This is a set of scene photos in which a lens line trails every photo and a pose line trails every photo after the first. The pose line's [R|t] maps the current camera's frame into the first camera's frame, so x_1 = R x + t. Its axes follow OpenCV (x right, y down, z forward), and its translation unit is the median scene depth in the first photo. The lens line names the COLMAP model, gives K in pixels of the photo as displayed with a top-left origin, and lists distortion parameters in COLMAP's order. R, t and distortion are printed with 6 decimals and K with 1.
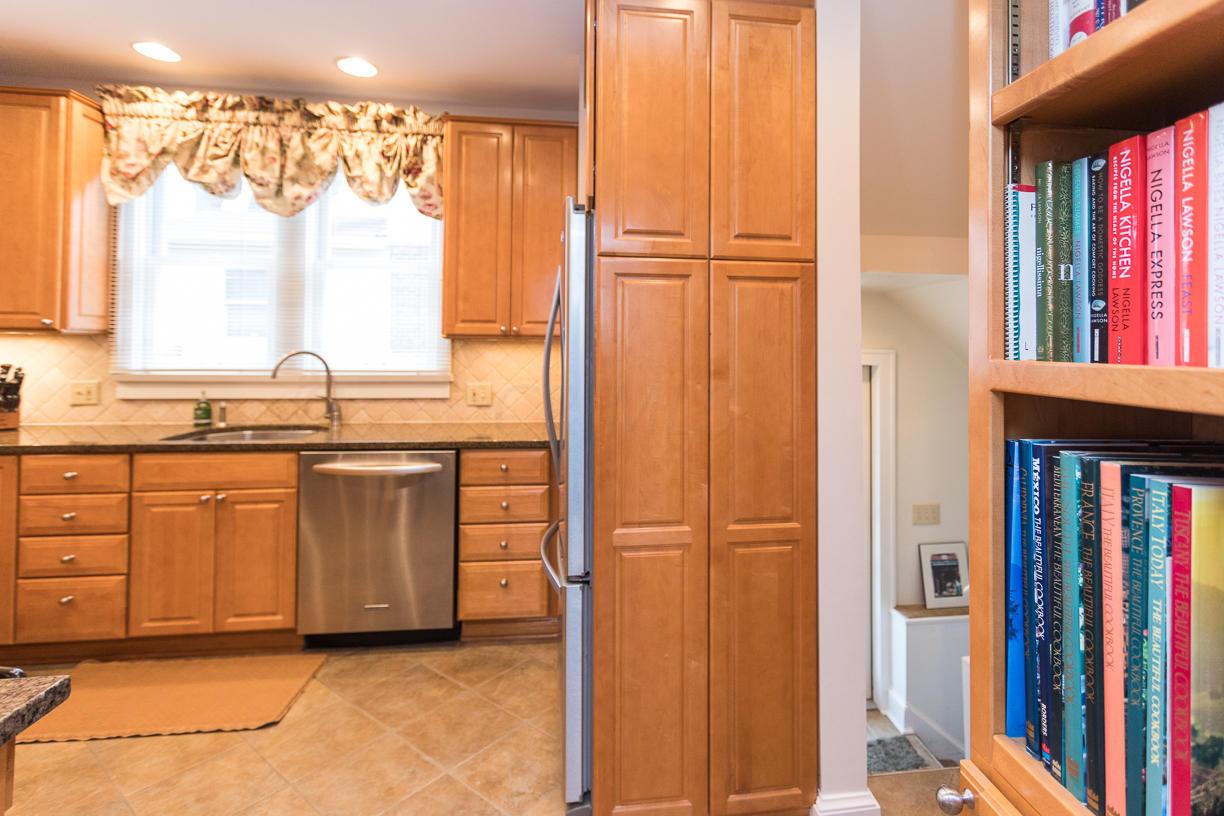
lens RADIAL K [[629.5, 0, 669.4], [0, 629.5, 328.0], [0, 0, 1]] dist [-0.000279, -0.000931]
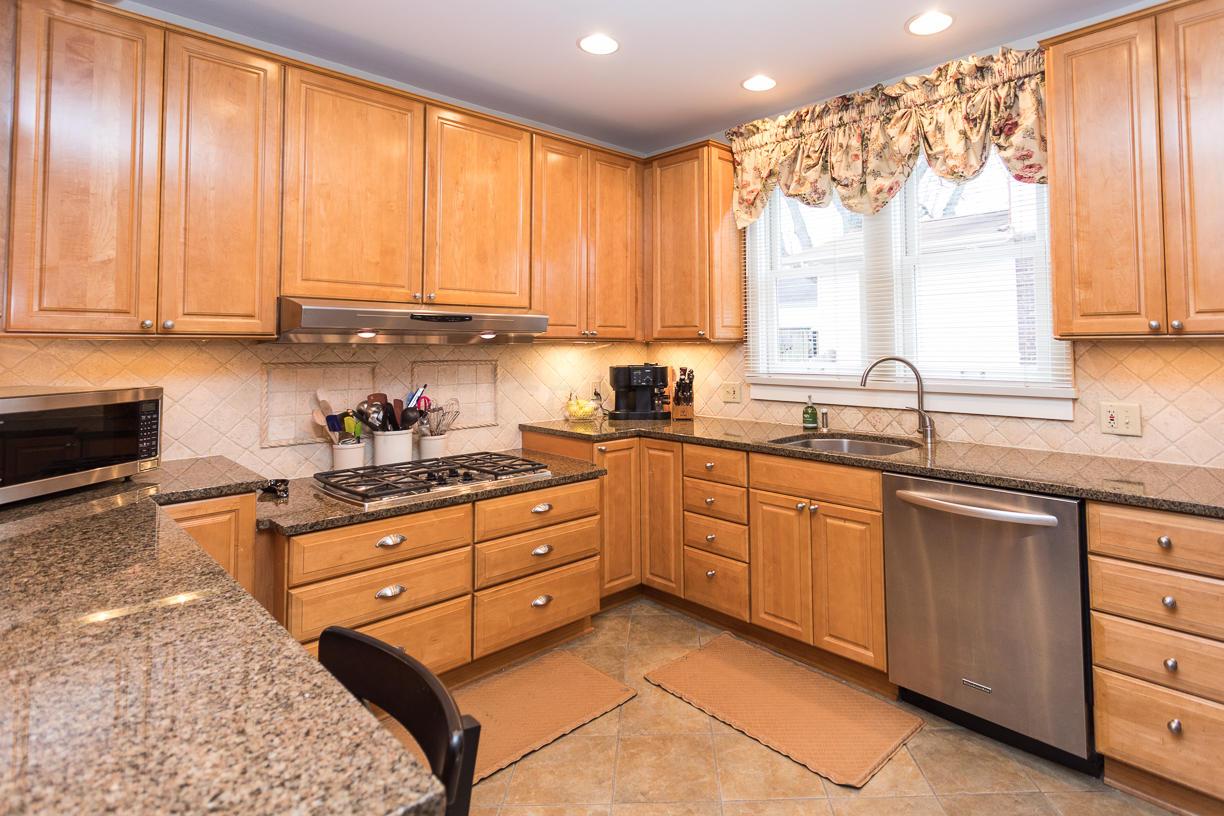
lens RADIAL K [[643.6, 0, 679.4], [0, 643.6, 319.5], [0, 0, 1]] dist [0.005859, 0.000997]
pose [[0.610638, -0.045654, -0.790593, -0.030549], [0.032924, 0.998937, -0.032255, 0.002598], [0.791225, -0.006333, 0.611492, 0.189972]]
